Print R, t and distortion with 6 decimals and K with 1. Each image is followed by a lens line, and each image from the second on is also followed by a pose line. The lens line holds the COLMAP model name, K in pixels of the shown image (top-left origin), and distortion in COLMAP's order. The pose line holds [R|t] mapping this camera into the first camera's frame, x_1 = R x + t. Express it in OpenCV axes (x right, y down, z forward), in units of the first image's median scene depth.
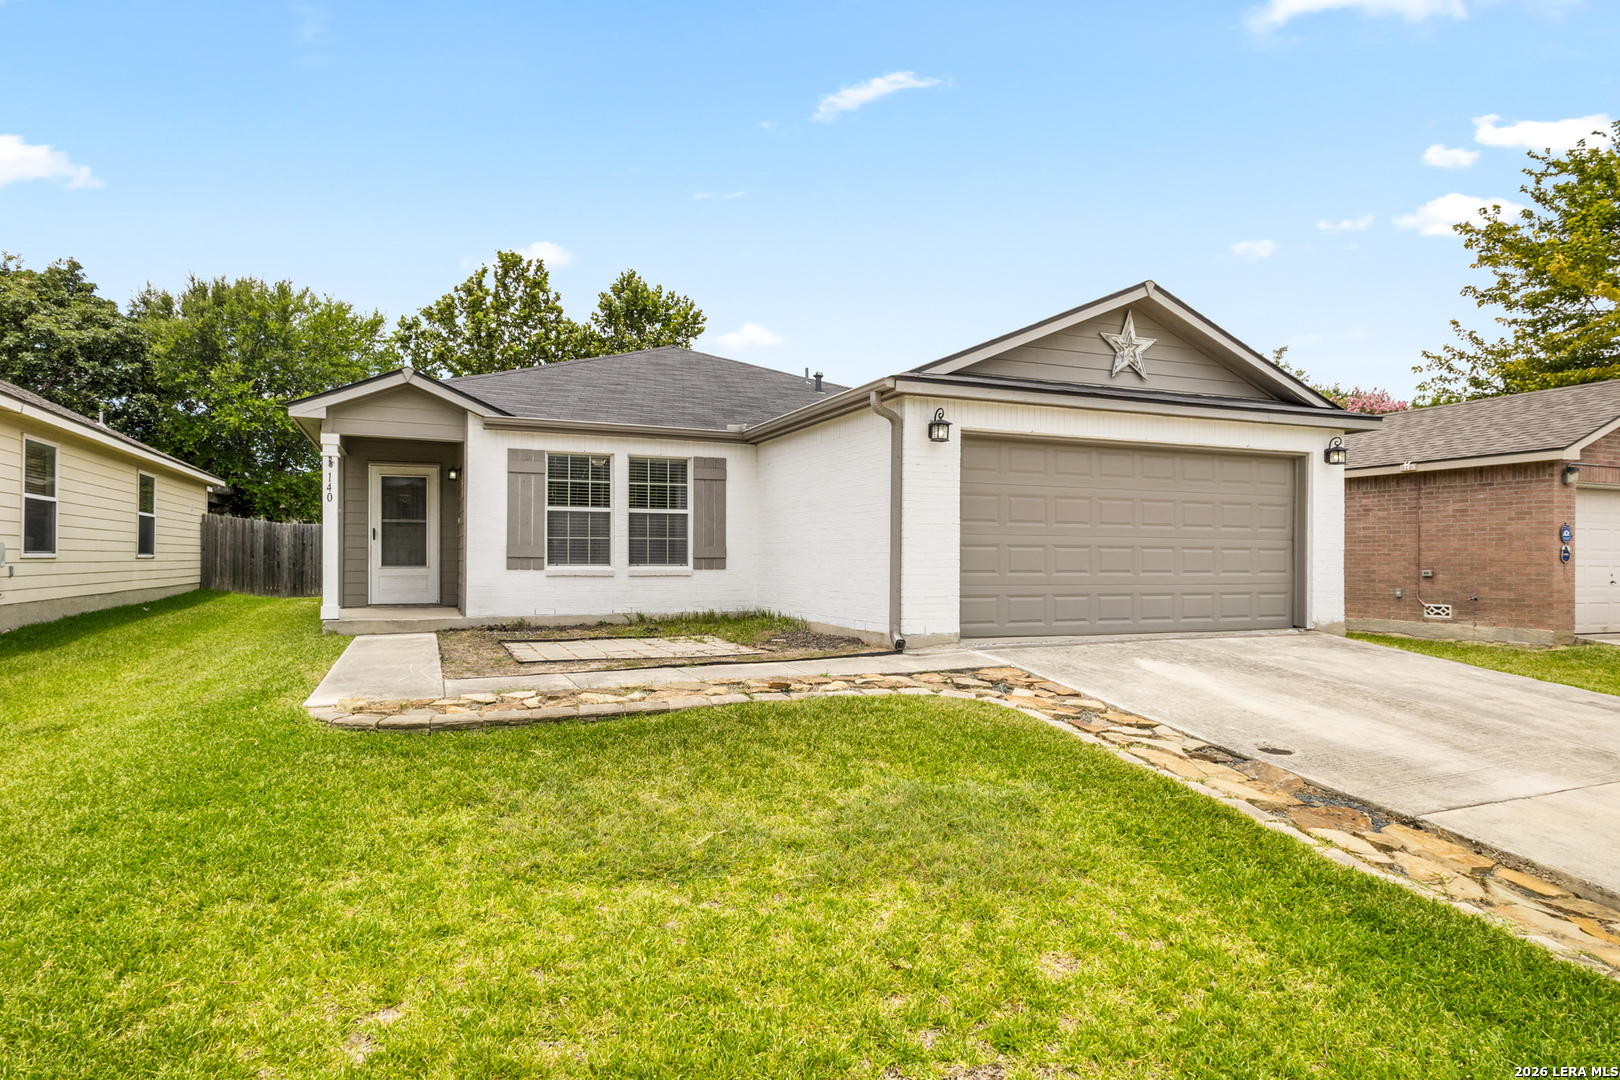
lens RADIAL K [[944.0, 0, 804.4], [0, 944.0, 554.0], [0, 0, 1]] dist [0.004814, 0.001987]
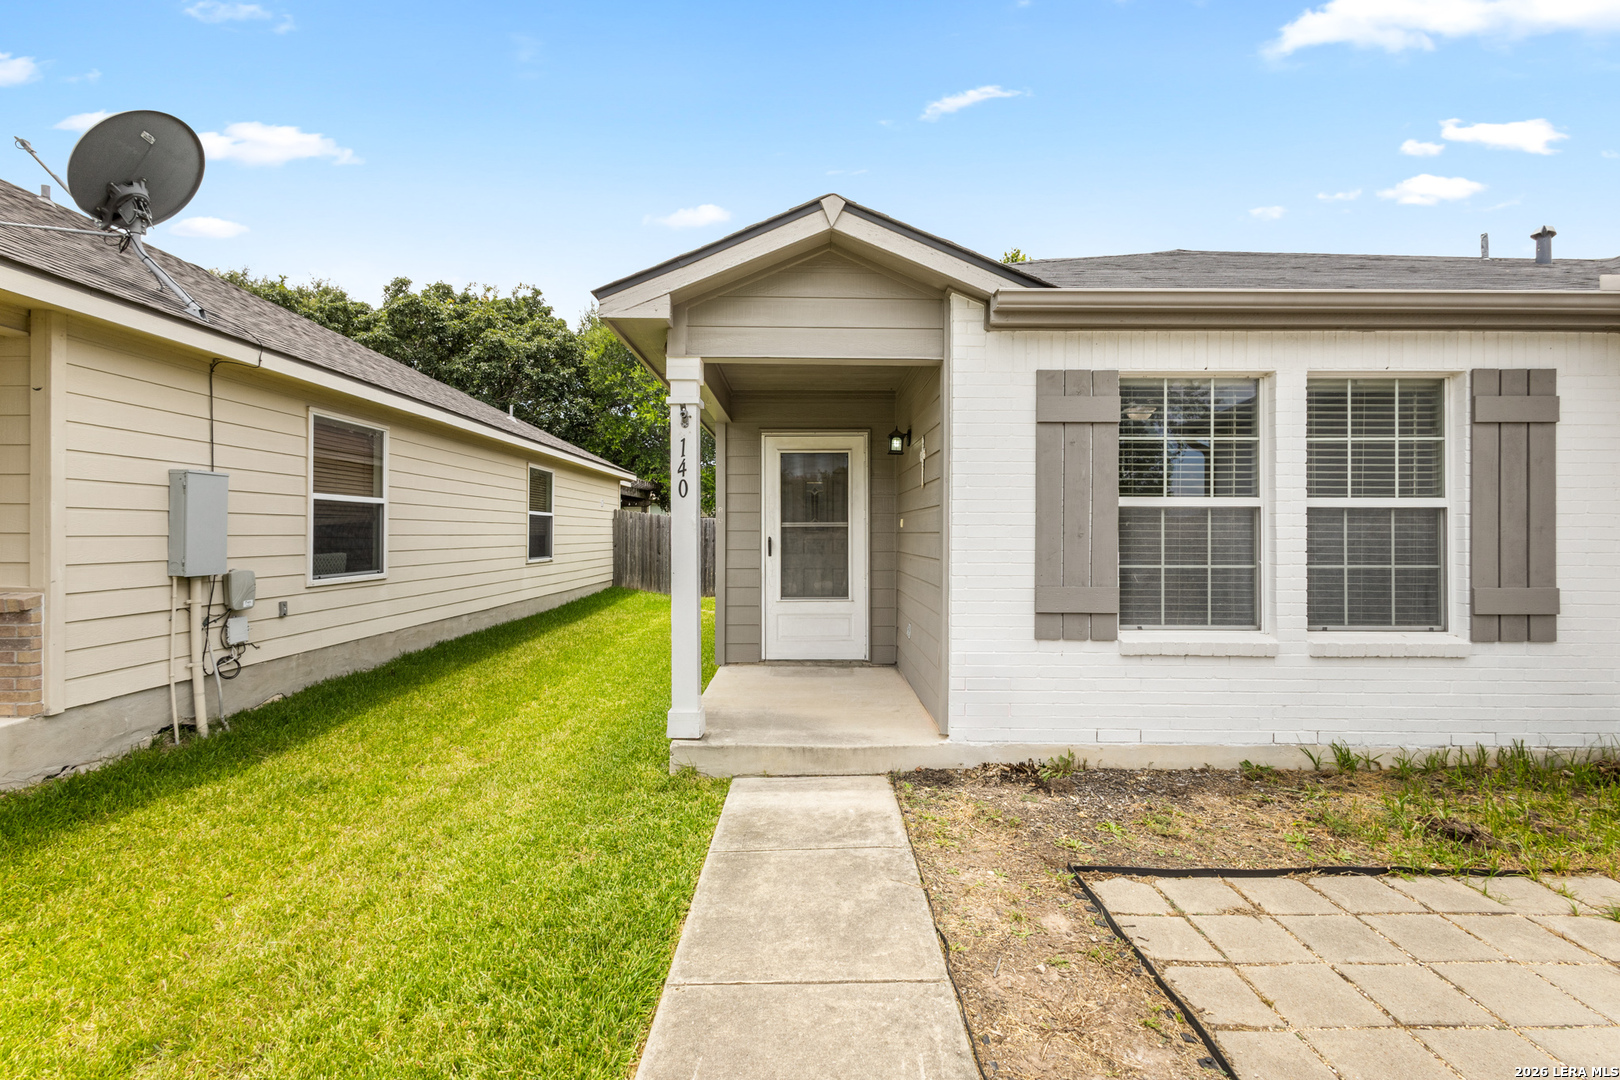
lens RADIAL K [[758.1, 0, 810.2], [0, 758.1, 535.5], [0, 0, 1]] dist [0.009269, -0.000166]
pose [[0.927206, -0.001298, -0.374549, -0.248129], [0.004162, 0.999968, 0.006836, -0.032024], [0.374528, -0.007897, 0.927182, 0.556751]]
